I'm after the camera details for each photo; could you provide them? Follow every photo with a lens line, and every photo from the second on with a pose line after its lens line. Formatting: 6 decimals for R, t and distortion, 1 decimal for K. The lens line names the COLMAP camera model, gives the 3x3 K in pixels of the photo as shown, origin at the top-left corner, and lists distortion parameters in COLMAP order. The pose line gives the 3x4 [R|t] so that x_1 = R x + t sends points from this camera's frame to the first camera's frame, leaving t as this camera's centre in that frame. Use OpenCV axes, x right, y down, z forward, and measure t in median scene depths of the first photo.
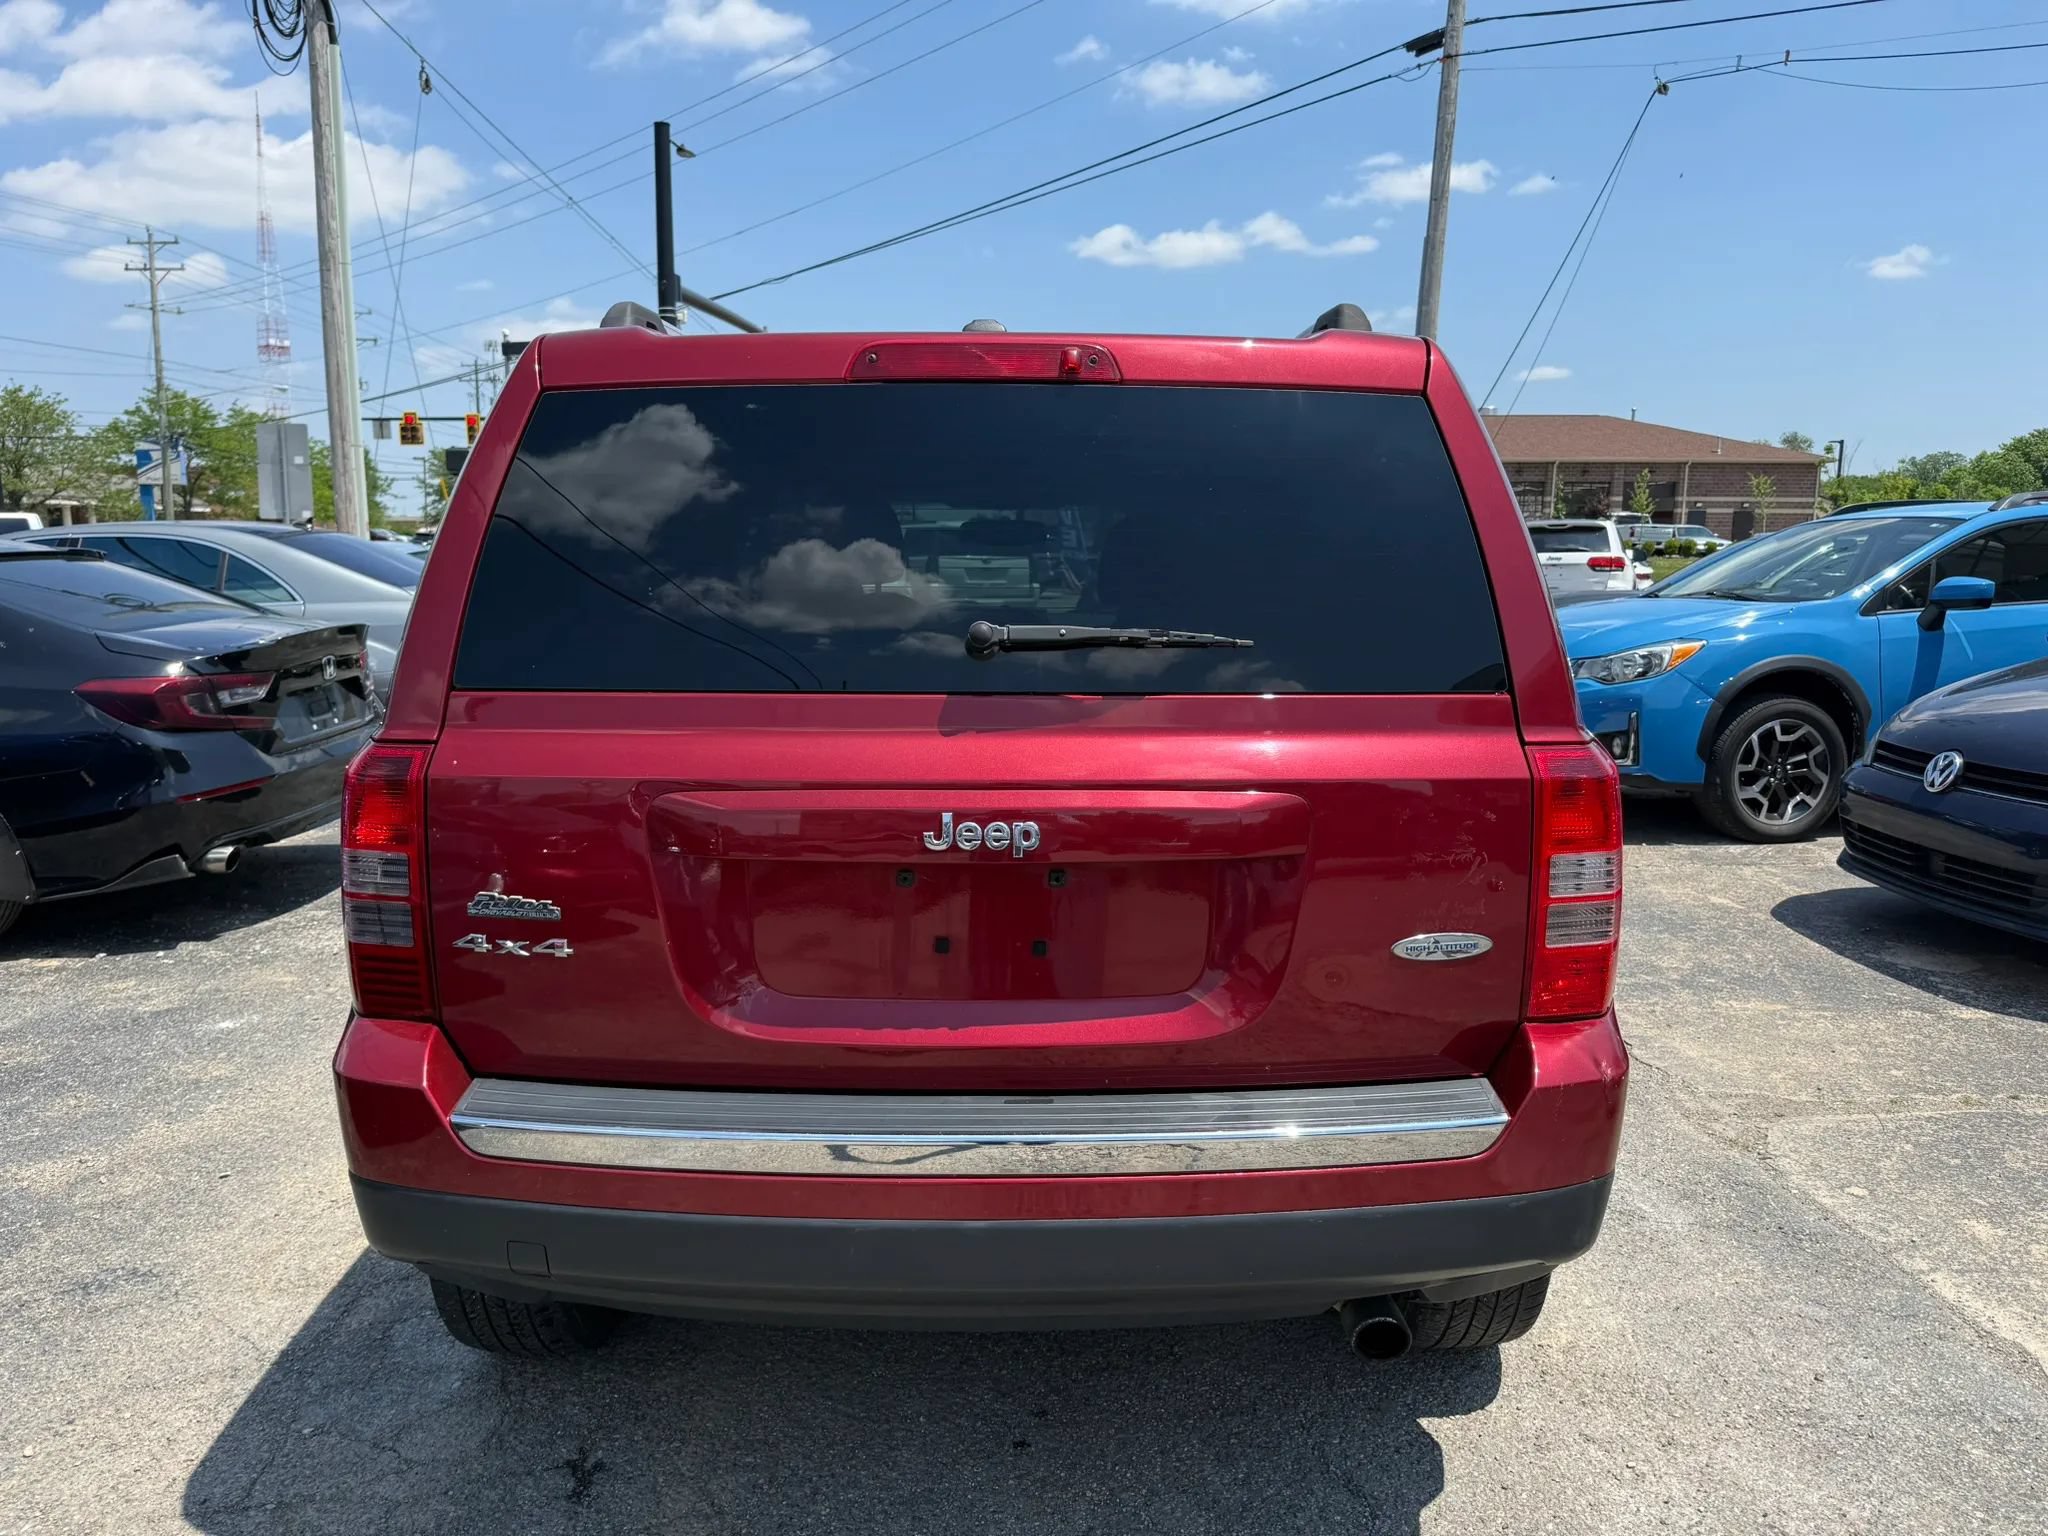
lens RADIAL K [[1444.8, 0, 1031.3], [0, 1444.8, 760.2], [0, 0, 1]] dist [0.007434, -0.013880]
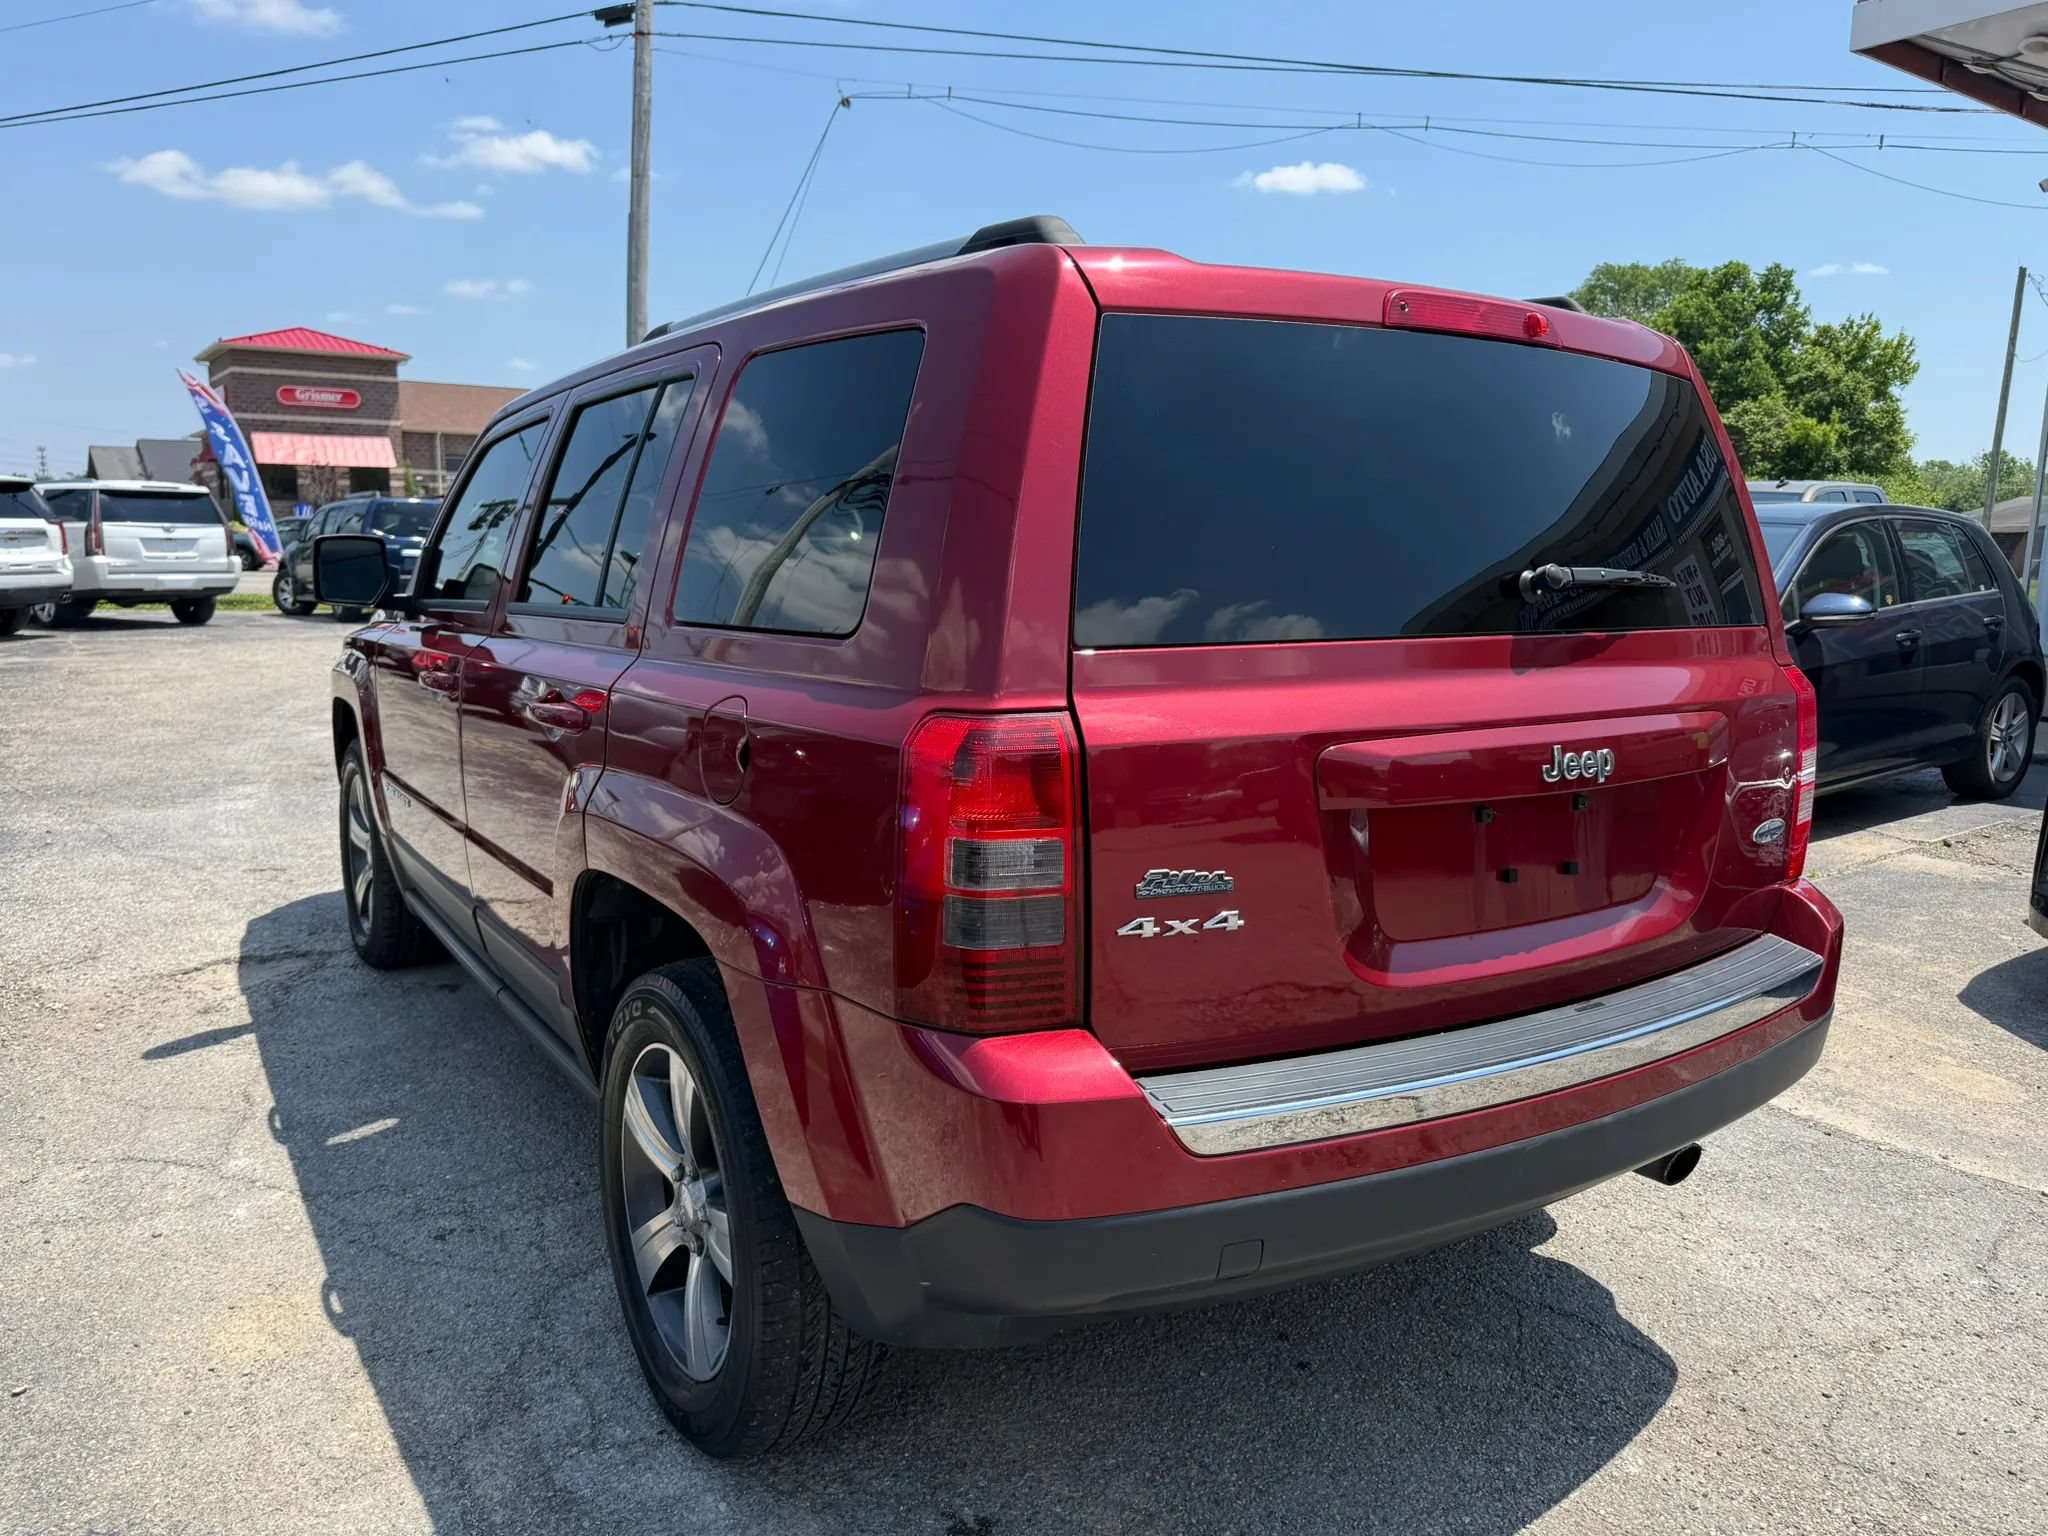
lens RADIAL K [[1444.8, 0, 1022.8], [0, 1444.8, 769.4], [0, 0, 1]] dist [0.007434, -0.013880]
pose [[0.845037, -0.073395, 0.529646, -0.679682], [0.063645, 0.997299, 0.036655, -0.005683], [-0.530906, 0.002734, 0.847426, 0.217891]]
